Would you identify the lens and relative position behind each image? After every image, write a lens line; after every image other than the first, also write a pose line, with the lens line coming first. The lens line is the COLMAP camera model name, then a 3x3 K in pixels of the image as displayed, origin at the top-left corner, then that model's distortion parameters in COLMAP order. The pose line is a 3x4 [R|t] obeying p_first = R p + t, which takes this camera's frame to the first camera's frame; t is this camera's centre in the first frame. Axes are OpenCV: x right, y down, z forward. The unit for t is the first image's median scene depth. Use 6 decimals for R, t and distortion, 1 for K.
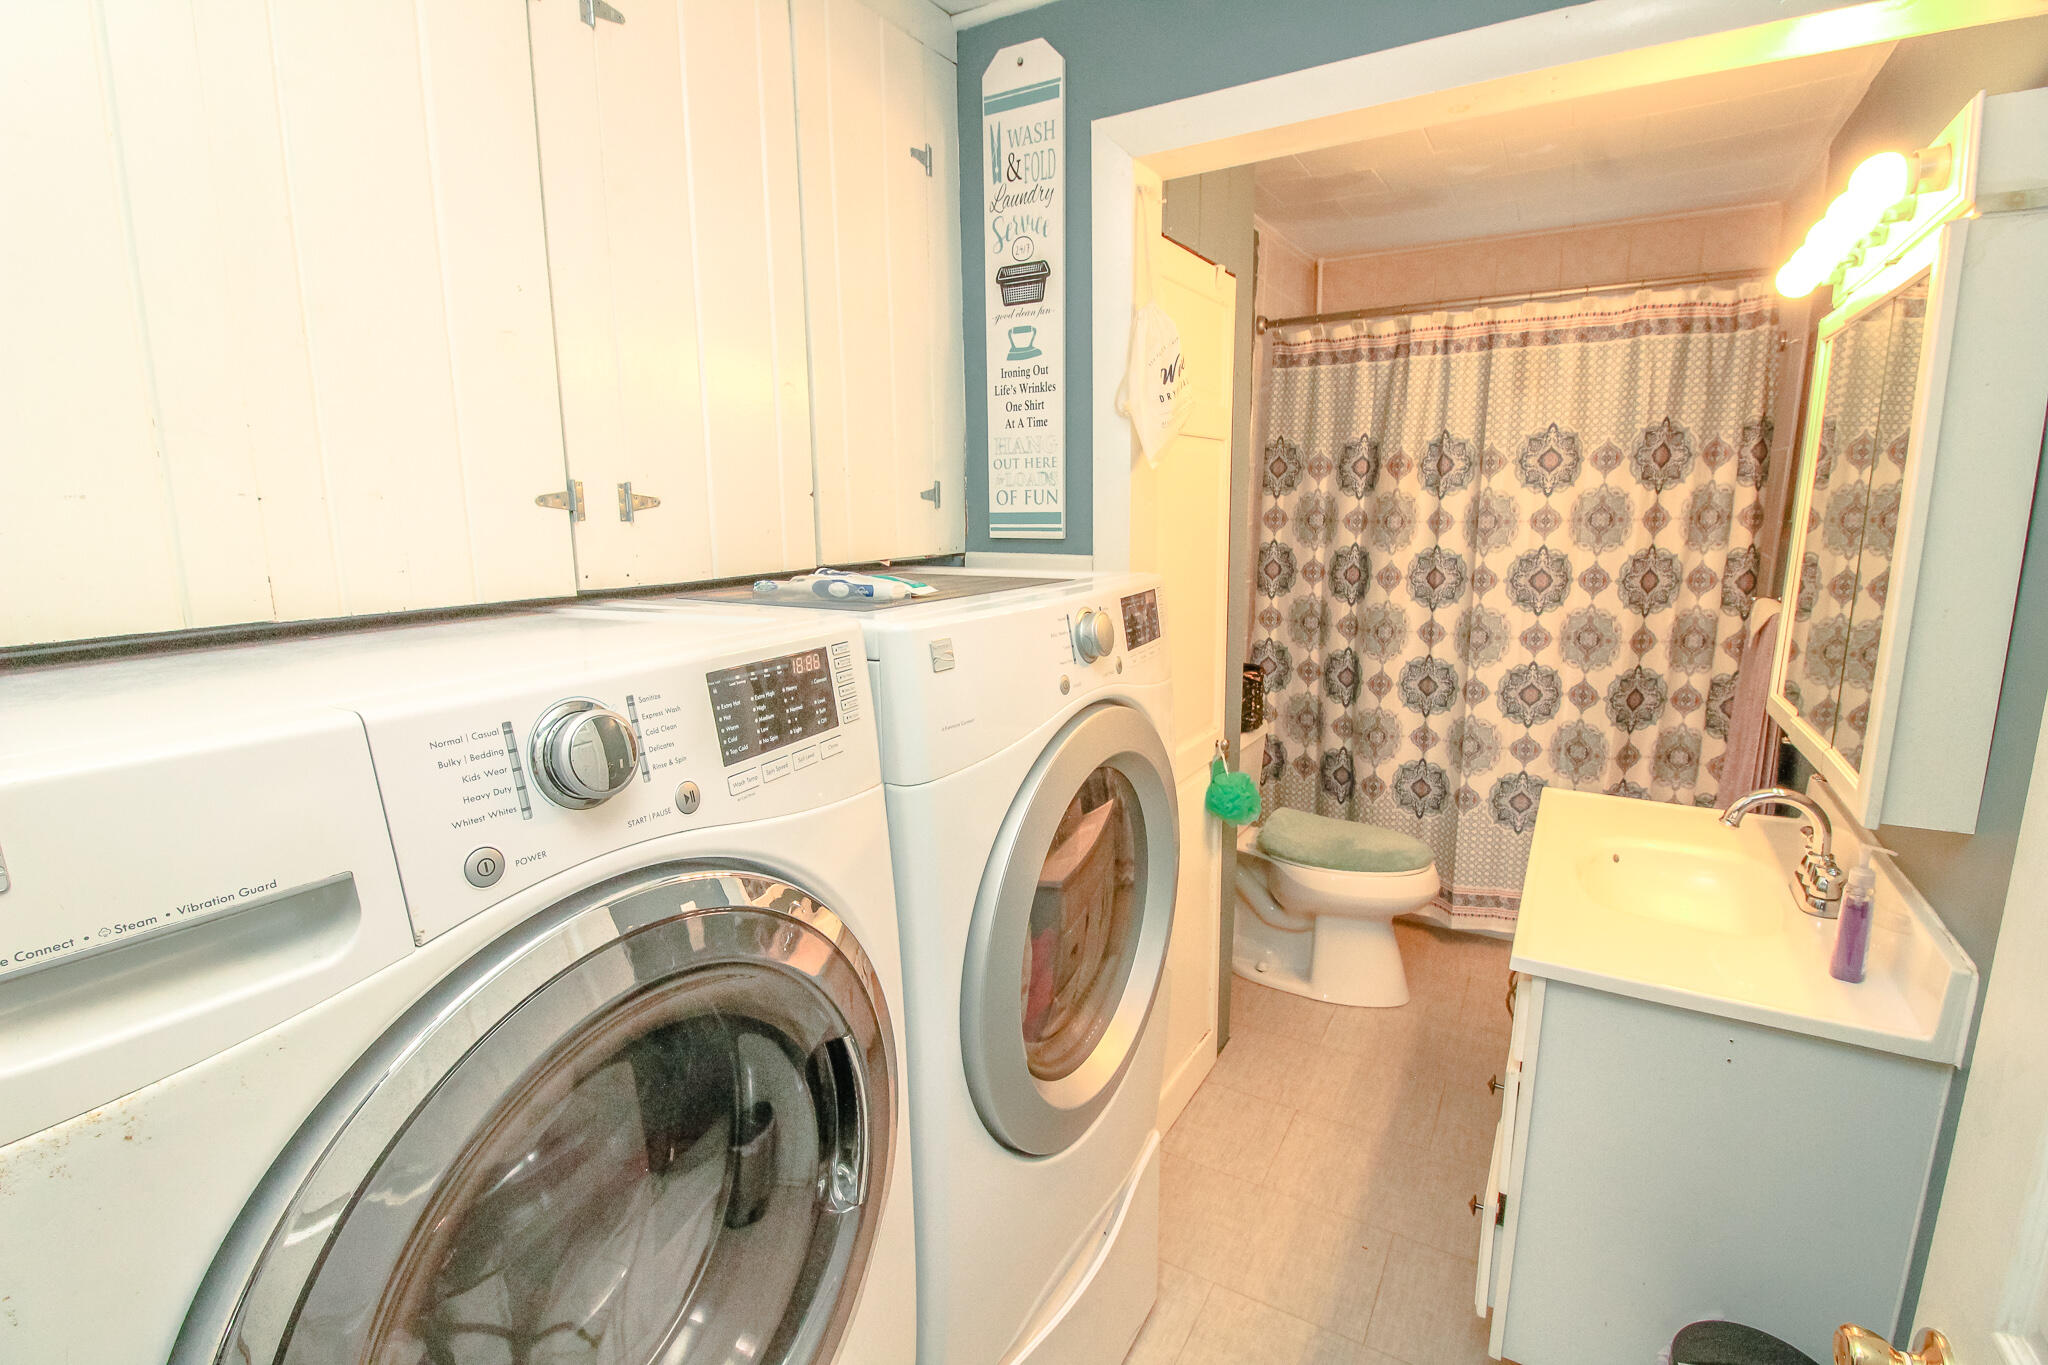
lens RADIAL K [[930.8, 0, 1002.1], [0, 930.8, 669.9], [0, 0, 1]] dist [-0.005843, -0.001401]
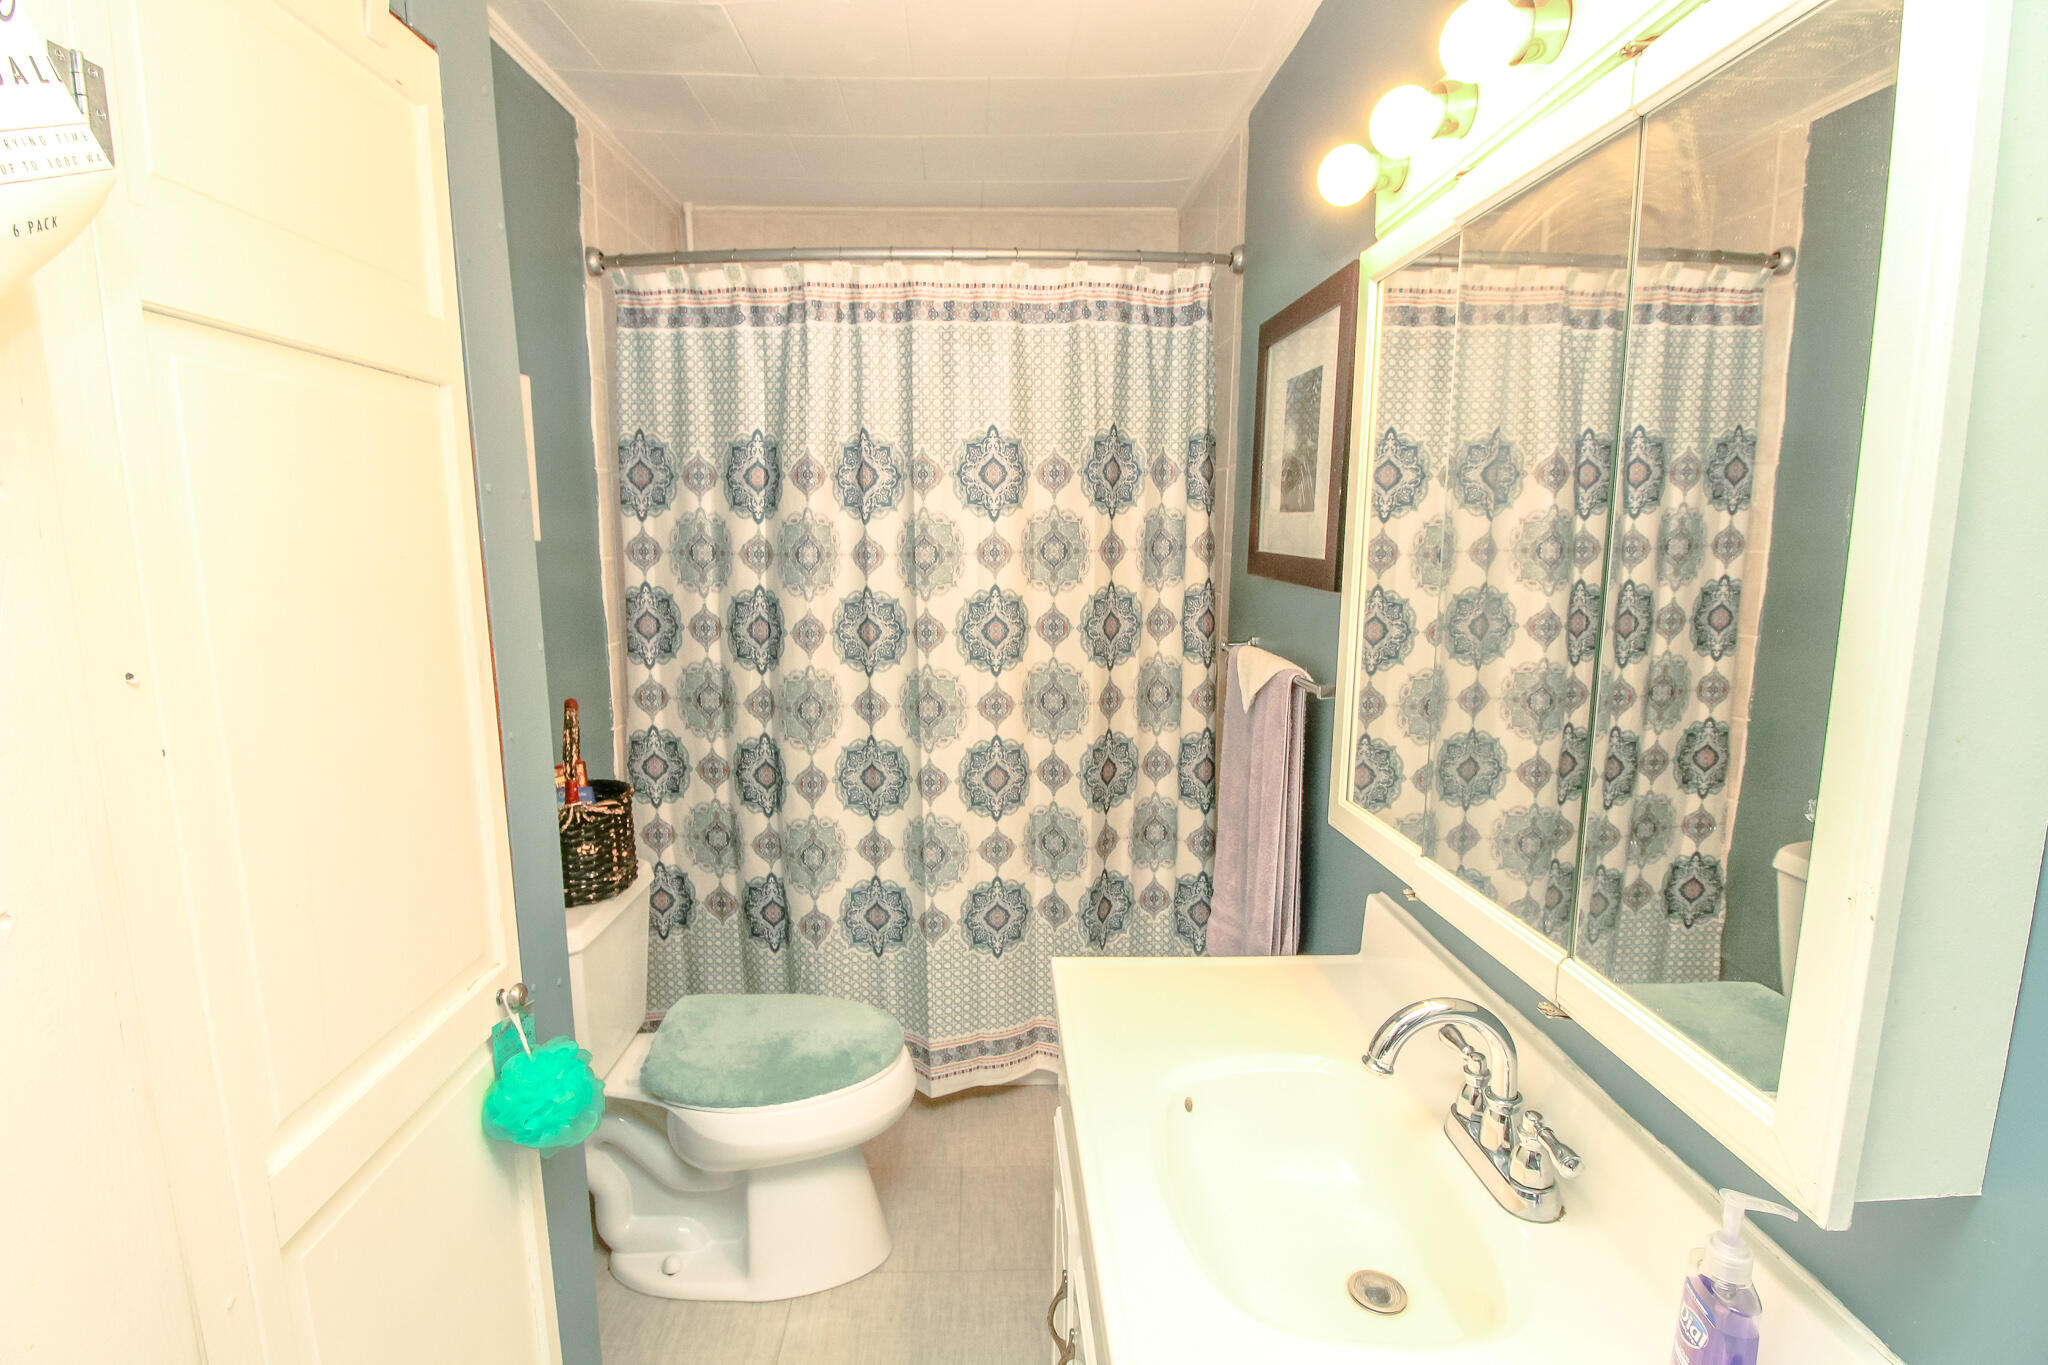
lens RADIAL K [[930.8, 0, 1013.0], [0, 930.8, 682.1], [0, 0, 1]] dist [-0.005843, -0.001401]
pose [[0.830233, -0.078797, 0.551818, 0.159643], [0.091403, 0.995803, 0.004676, -0.054228], [-0.549871, 0.046556, 0.833951, 0.342529]]
